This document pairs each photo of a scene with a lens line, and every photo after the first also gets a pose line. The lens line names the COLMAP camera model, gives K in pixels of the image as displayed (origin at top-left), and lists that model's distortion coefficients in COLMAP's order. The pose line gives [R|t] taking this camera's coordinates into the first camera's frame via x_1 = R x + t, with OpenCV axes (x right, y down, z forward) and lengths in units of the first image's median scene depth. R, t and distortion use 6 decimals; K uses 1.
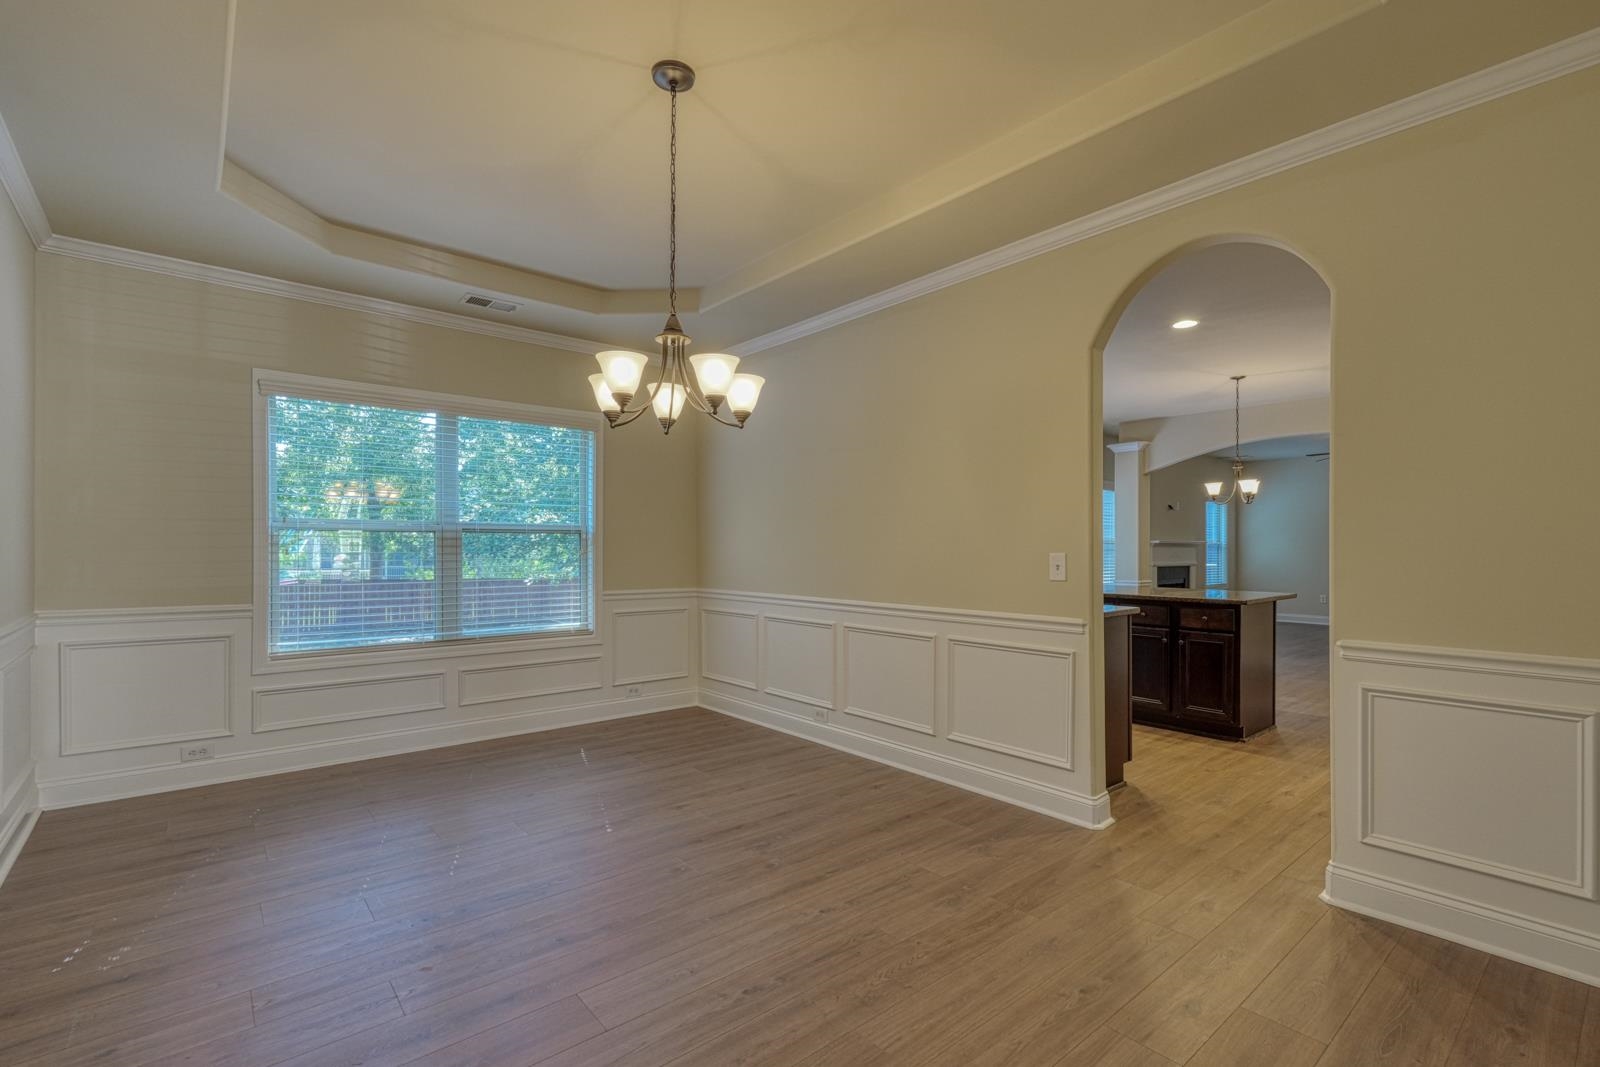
lens RADIAL K [[708.2, 0, 797.1], [0, 708.2, 548.1], [0, 0, 1]] dist [0.002382, 0.000628]
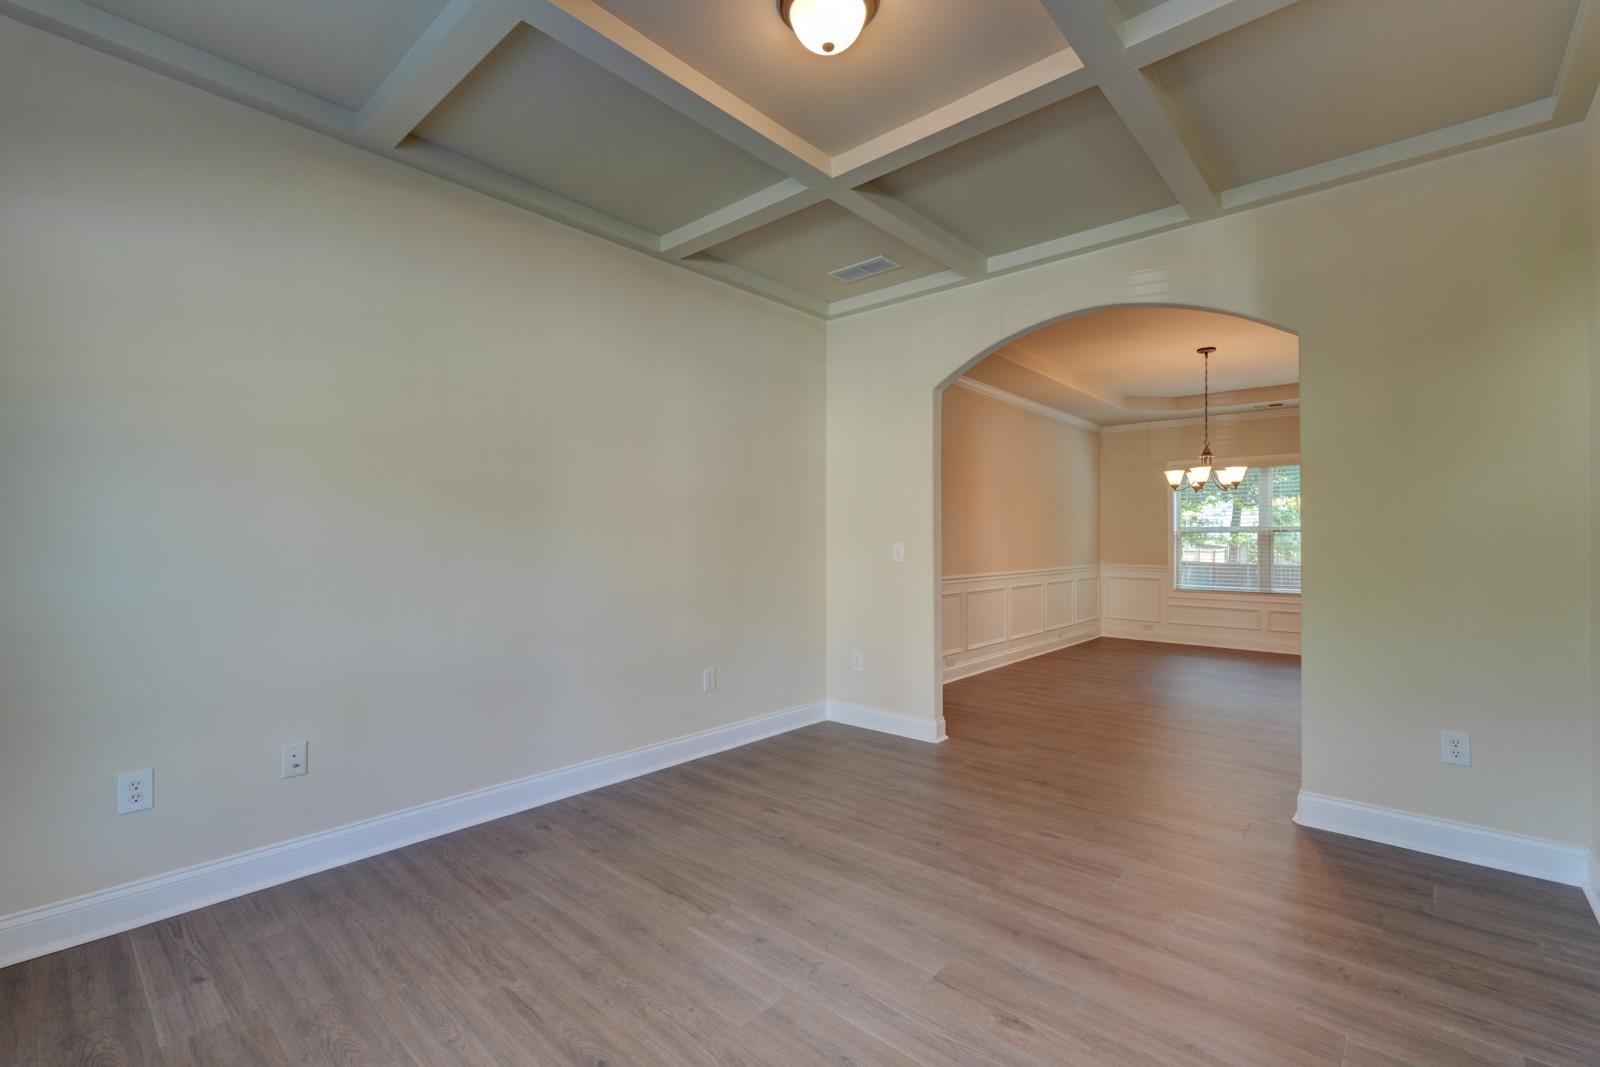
lens RADIAL K [[708.2, 0, 793.1], [0, 708.2, 541.0], [0, 0, 1]] dist [0.002382, 0.000628]
pose [[0.148434, -0.003489, -0.988916, 1.281264], [0.004753, 0.999985, -0.002815, 0.000156], [0.988911, -0.004283, 0.148449, -0.503142]]
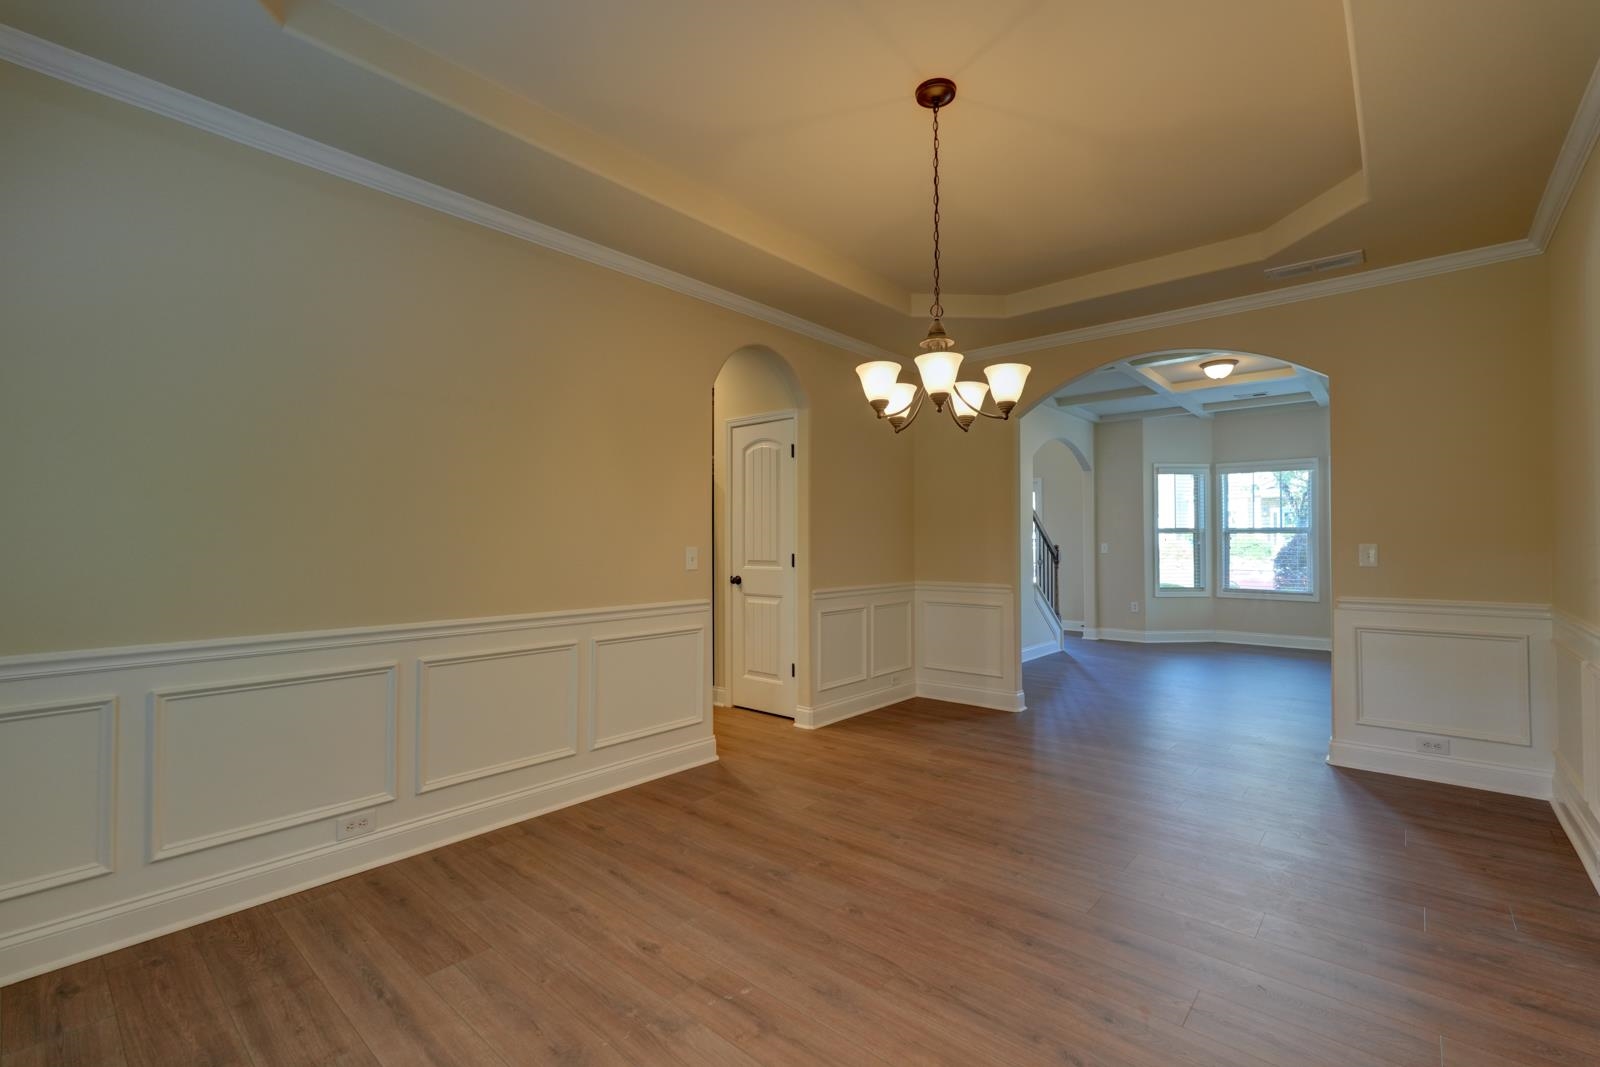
lens RADIAL K [[708.2, 0, 812.9], [0, 708.2, 528.3], [0, 0, 1]] dist [0.002382, 0.000628]
pose [[-0.164732, 0.019425, 0.986147, -0.725691], [0.000658, 0.999808, -0.019584, -0.001523], [-0.986338, -0.002577, -0.164713, 0.838270]]
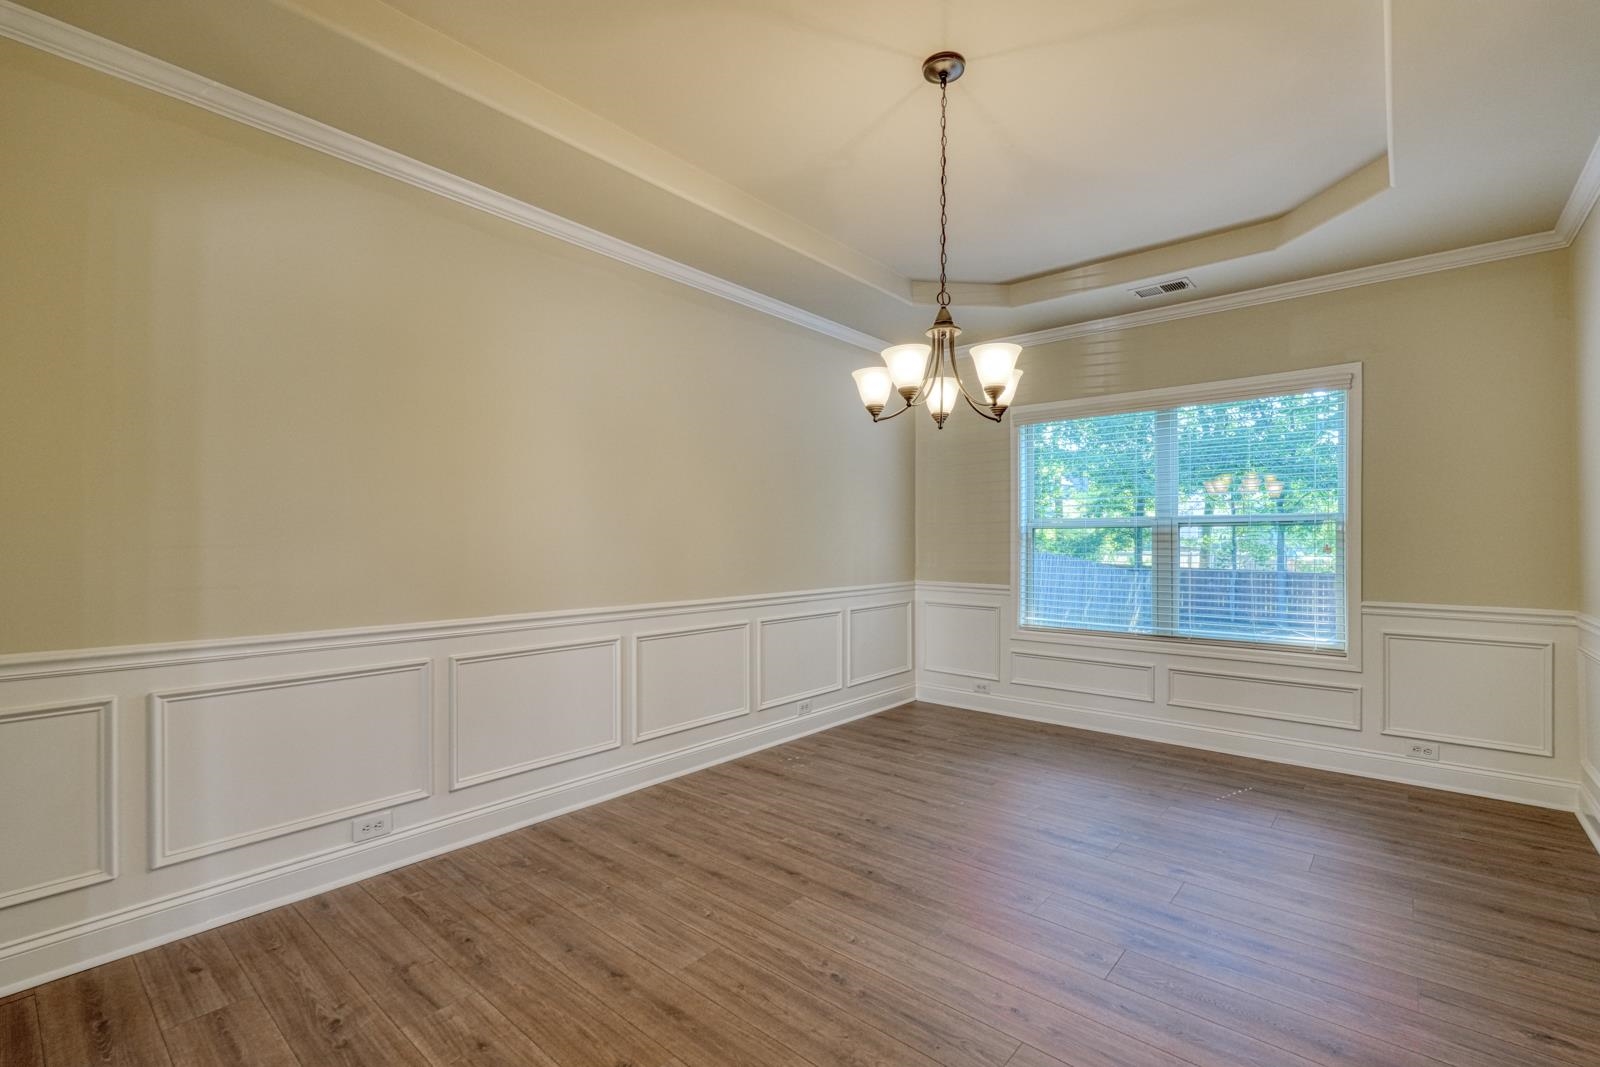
lens RADIAL K [[708.2, 0, 806.1], [0, 708.2, 540.5], [0, 0, 1]] dist [0.002382, 0.000628]
pose [[0.169978, -0.004436, -0.985438, 0.474719], [0.001544, 0.999990, -0.004235, -0.000432], [0.985447, -0.000801, 0.169983, 0.397827]]
